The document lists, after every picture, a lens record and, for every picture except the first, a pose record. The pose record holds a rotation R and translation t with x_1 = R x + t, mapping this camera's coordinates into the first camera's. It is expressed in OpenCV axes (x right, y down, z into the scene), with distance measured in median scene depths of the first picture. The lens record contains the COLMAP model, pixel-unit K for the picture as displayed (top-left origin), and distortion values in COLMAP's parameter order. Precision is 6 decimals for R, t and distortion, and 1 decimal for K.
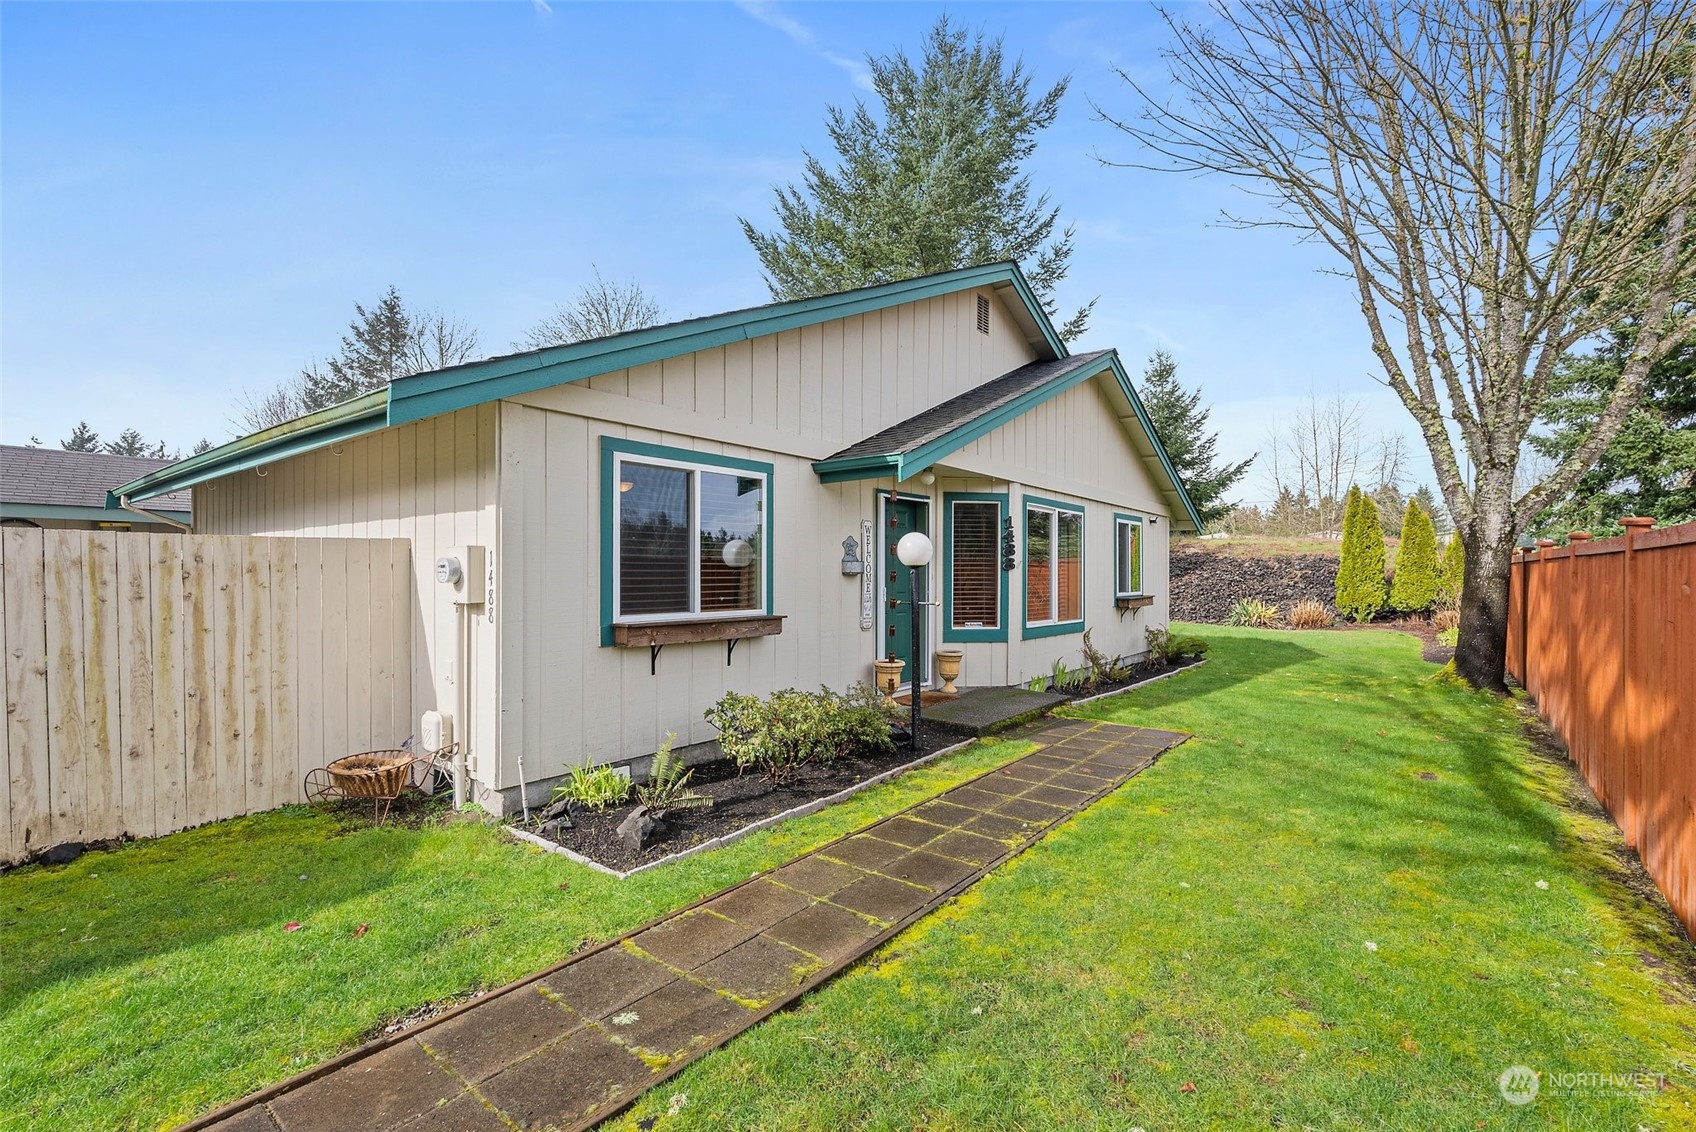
lens RADIAL K [[758.6, 0, 849.8], [0, 758.6, 571.5], [0, 0, 1]] dist [-0.002868, -0.000404]
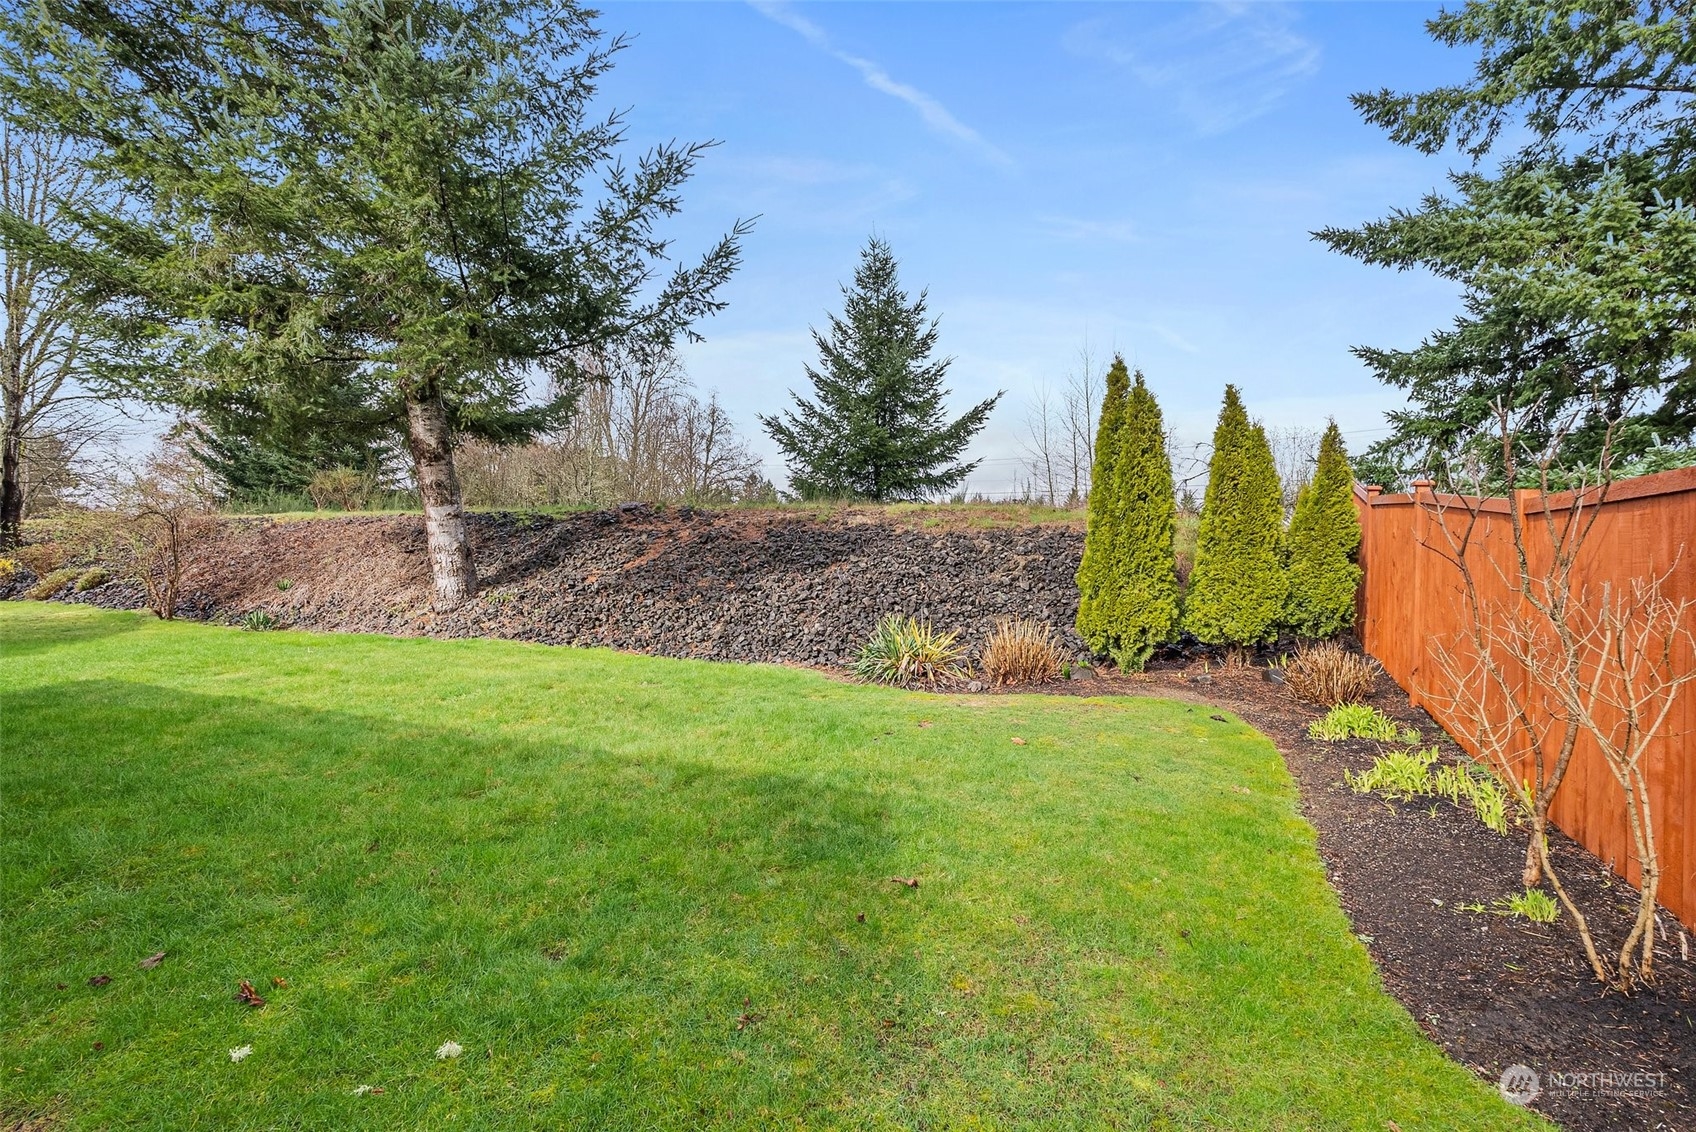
lens RADIAL K [[758.6, 0, 846.0], [0, 758.6, 574.4], [0, 0, 1]] dist [-0.002868, -0.000404]
pose [[0.974191, 0.001833, 0.225716, 0.406255], [-0.004201, 0.999941, 0.010011, 0.007884], [-0.225684, -0.010701, 0.974142, 0.592701]]
